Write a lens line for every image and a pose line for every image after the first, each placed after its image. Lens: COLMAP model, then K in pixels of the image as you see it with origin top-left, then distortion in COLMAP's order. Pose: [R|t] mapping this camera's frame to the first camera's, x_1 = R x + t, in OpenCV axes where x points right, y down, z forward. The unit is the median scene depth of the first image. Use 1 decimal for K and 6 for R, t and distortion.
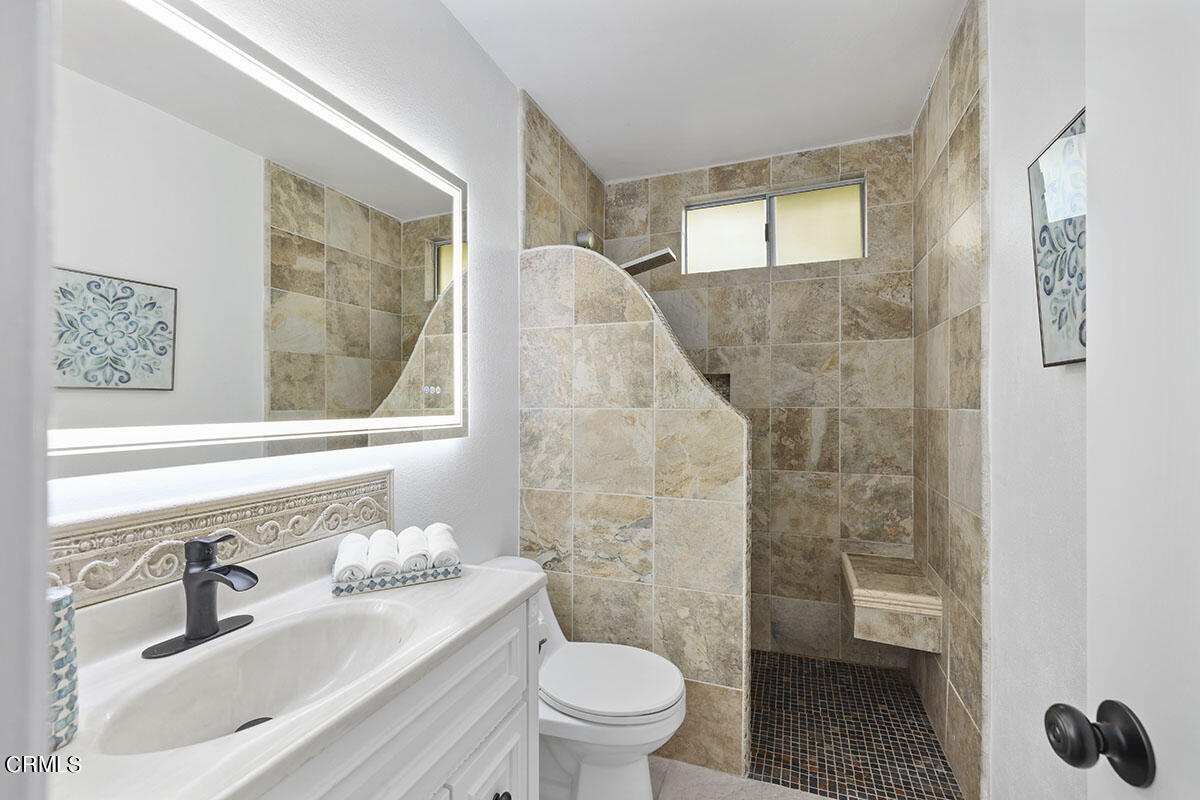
lens RADIAL K [[510.2, 0, 598.7], [0, 510.2, 399.5], [0, 0, 1]] dist [-0.001983, -0.000211]
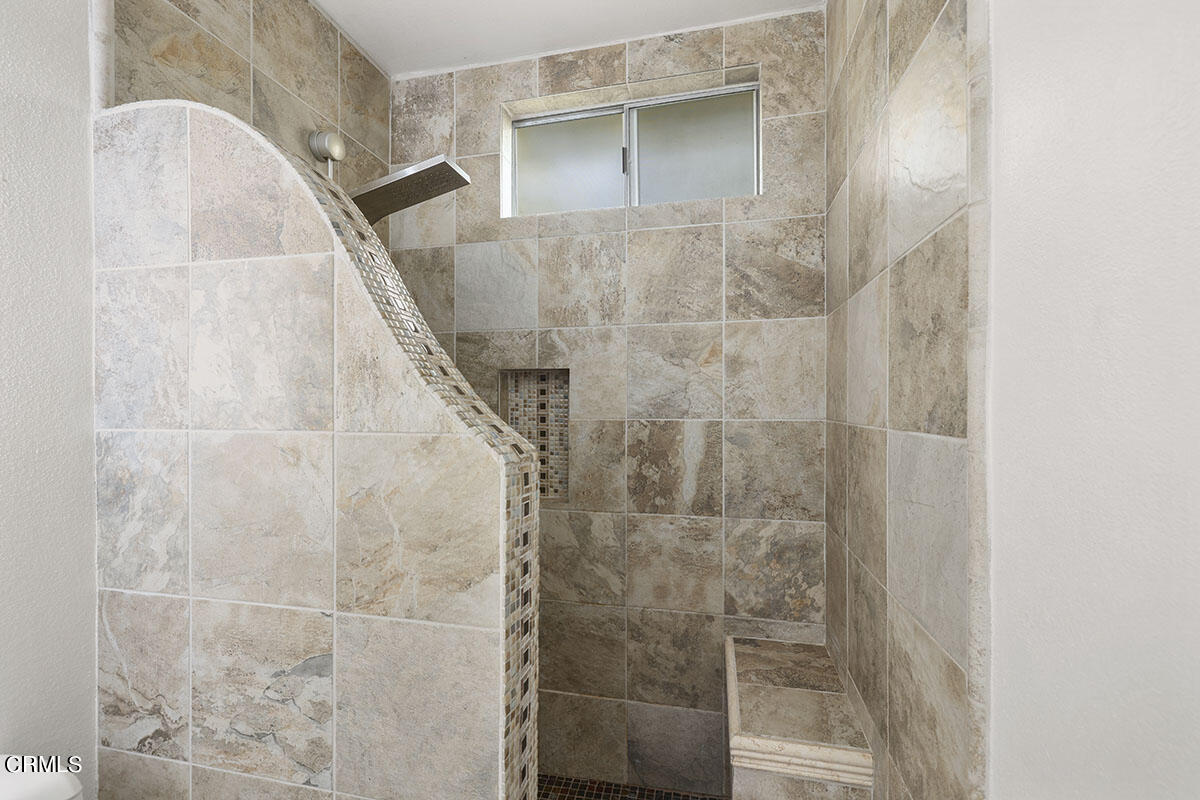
lens RADIAL K [[510.2, 0, 600.6], [0, 510.2, 402.2], [0, 0, 1]] dist [-0.001983, -0.000211]
pose [[0.989863, -0.000754, 0.142022, 0.265086], [0.000307, 0.999995, 0.003171, -0.011108], [-0.142023, -0.003095, 0.989858, 0.438612]]
